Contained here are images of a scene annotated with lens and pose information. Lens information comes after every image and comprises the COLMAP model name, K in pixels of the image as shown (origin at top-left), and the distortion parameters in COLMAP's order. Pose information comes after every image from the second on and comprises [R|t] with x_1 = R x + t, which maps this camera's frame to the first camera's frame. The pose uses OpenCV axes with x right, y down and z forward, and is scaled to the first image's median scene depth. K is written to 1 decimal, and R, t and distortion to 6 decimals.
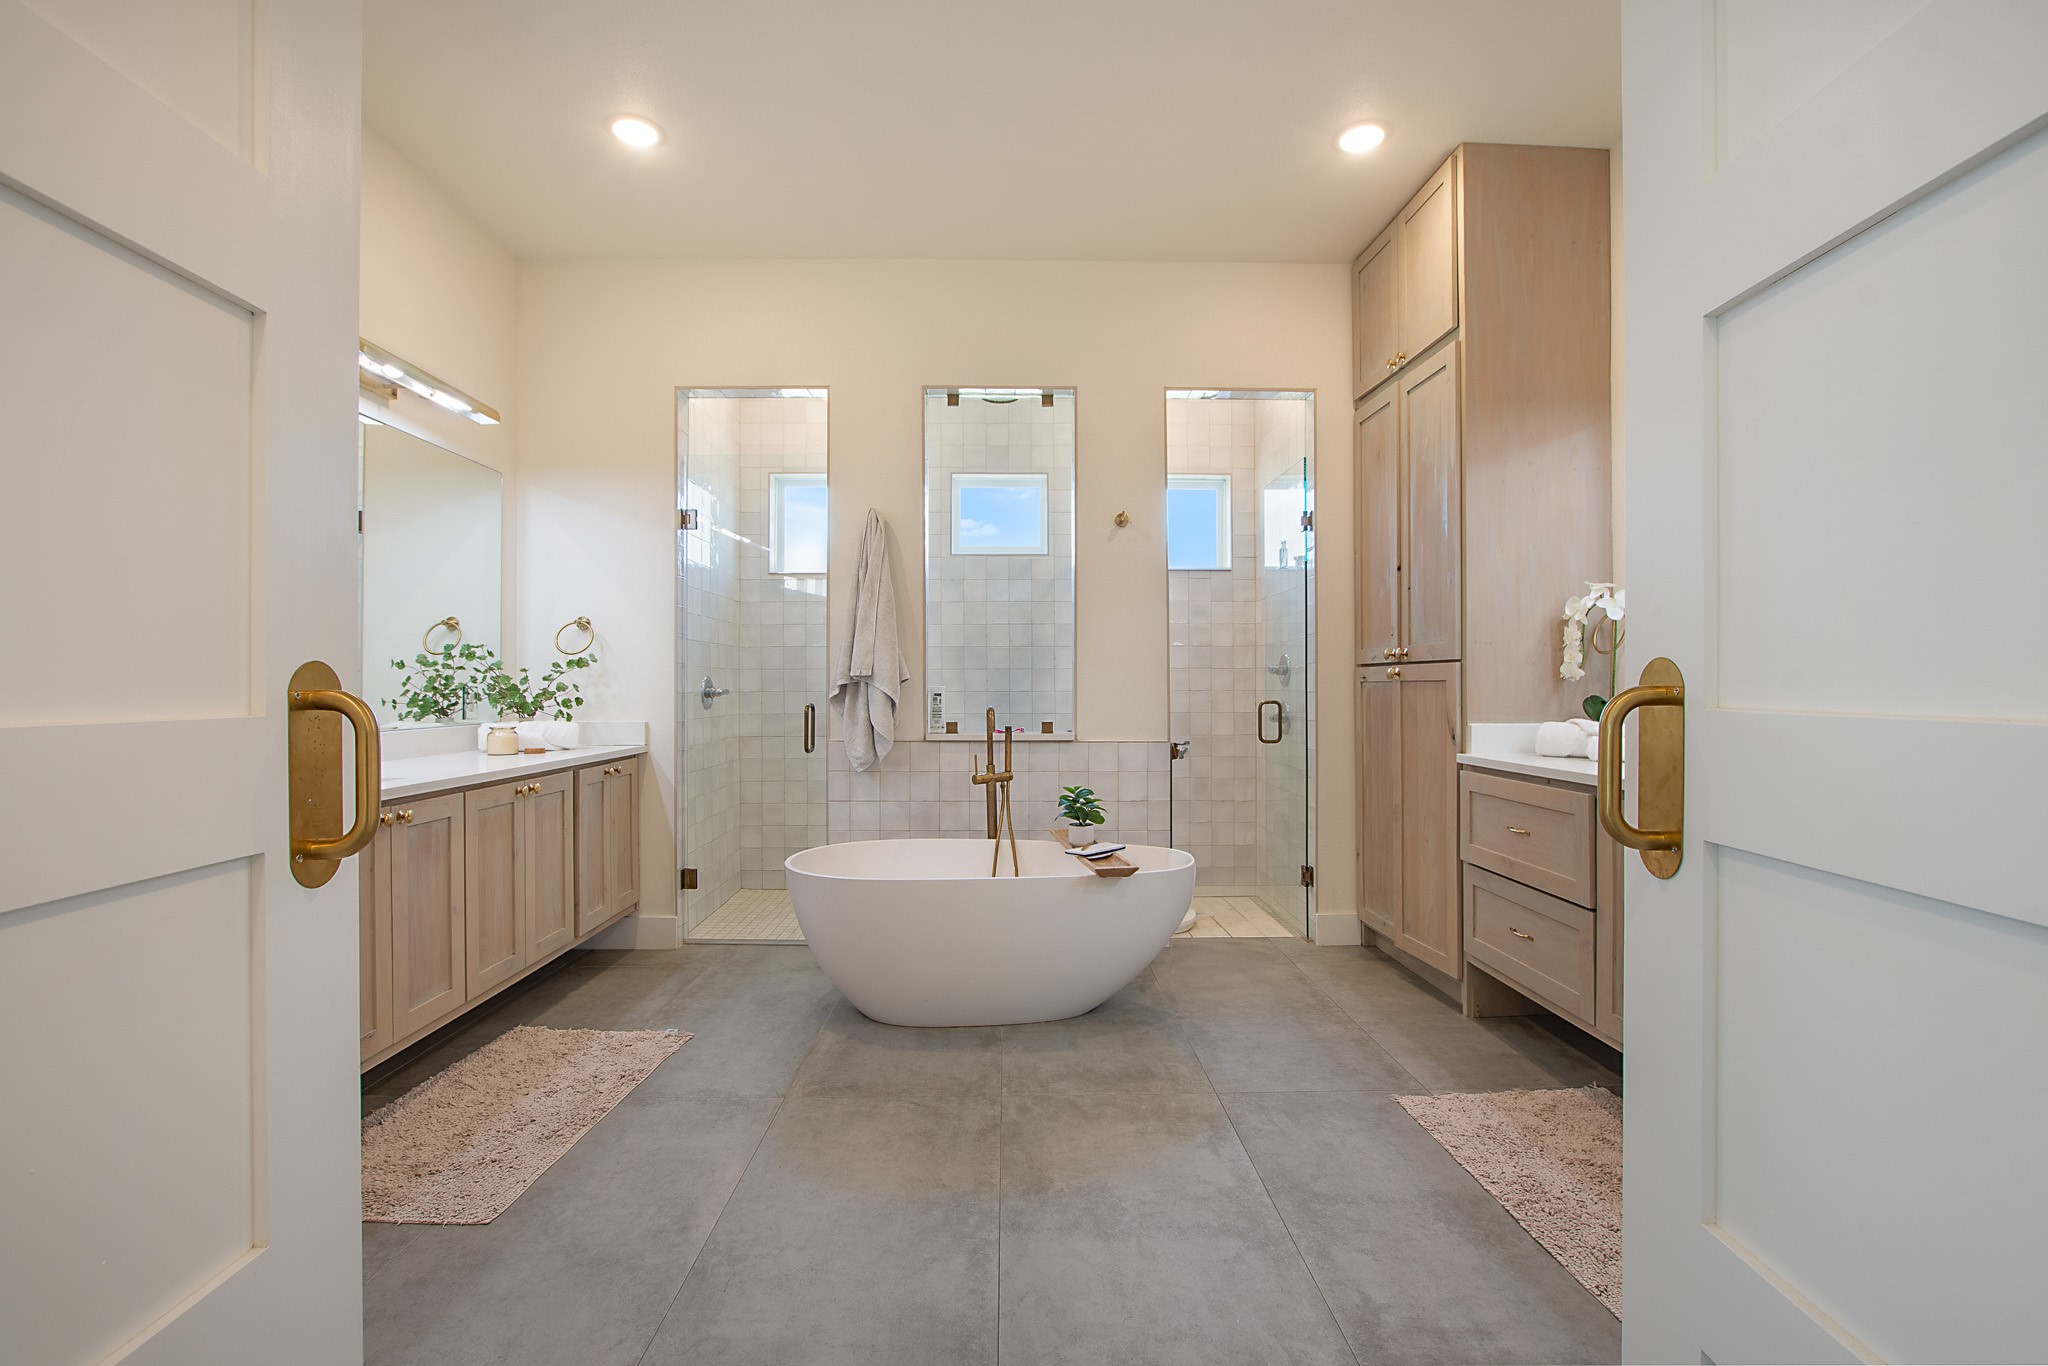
lens RADIAL K [[910.2, 0, 1031.4], [0, 910.2, 688.0], [0, 0, 1]] dist [-0.037029, 0.007455]
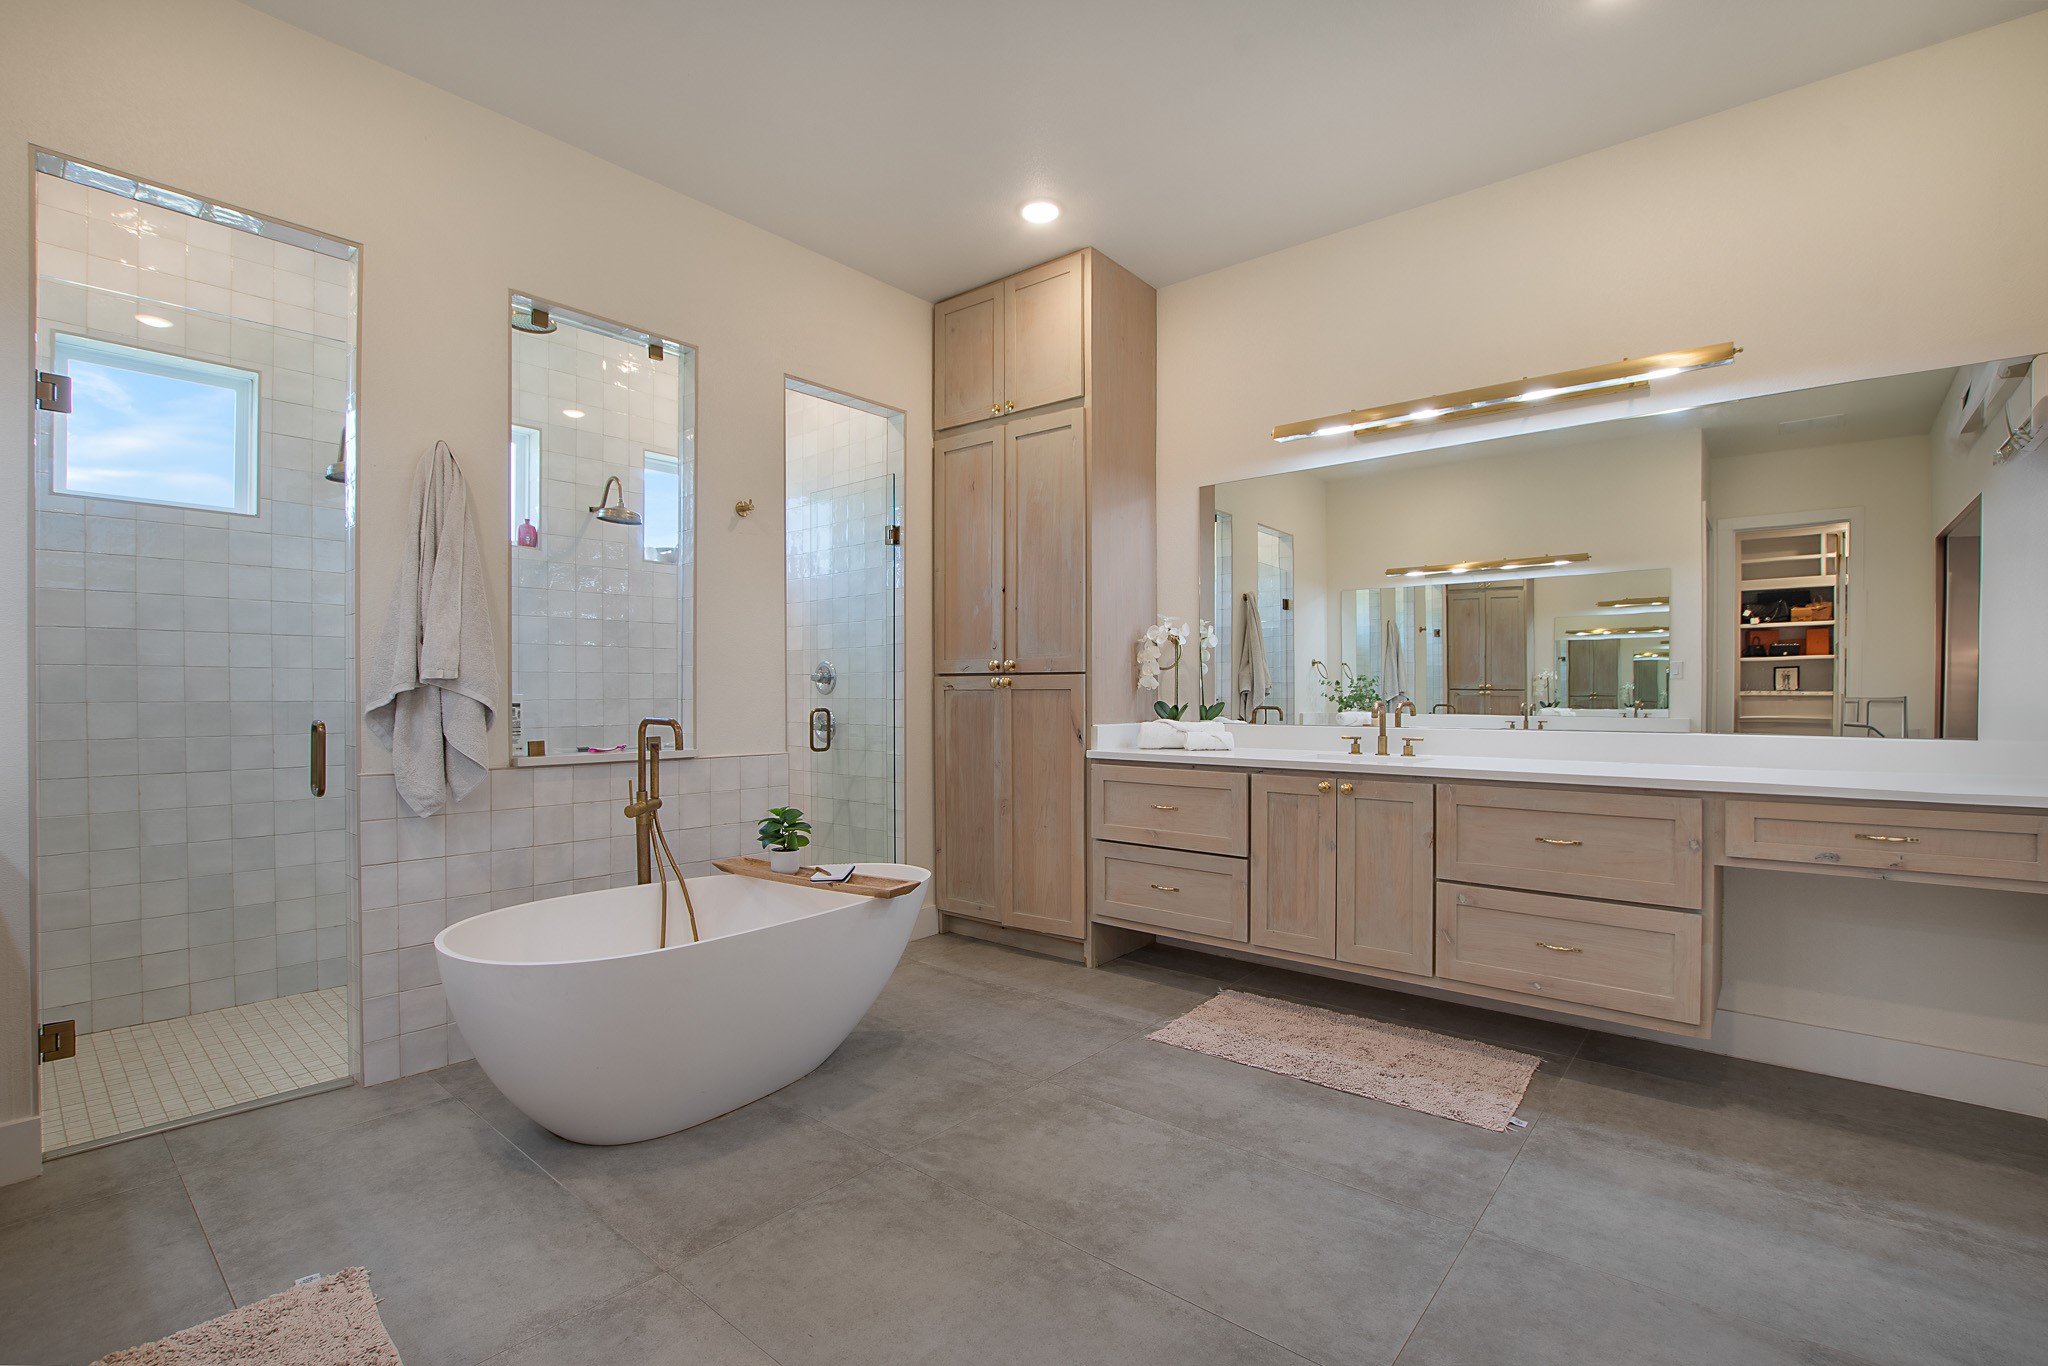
lens RADIAL K [[910.2, 0, 1031.1], [0, 910.2, 687.6], [0, 0, 1]] dist [-0.037029, 0.007455]
pose [[0.667700, 0.006106, 0.744405, -0.471781], [0.001733, 0.999951, -0.009756, 0.001109], [-0.744428, 0.007804, 0.667657, 0.242009]]
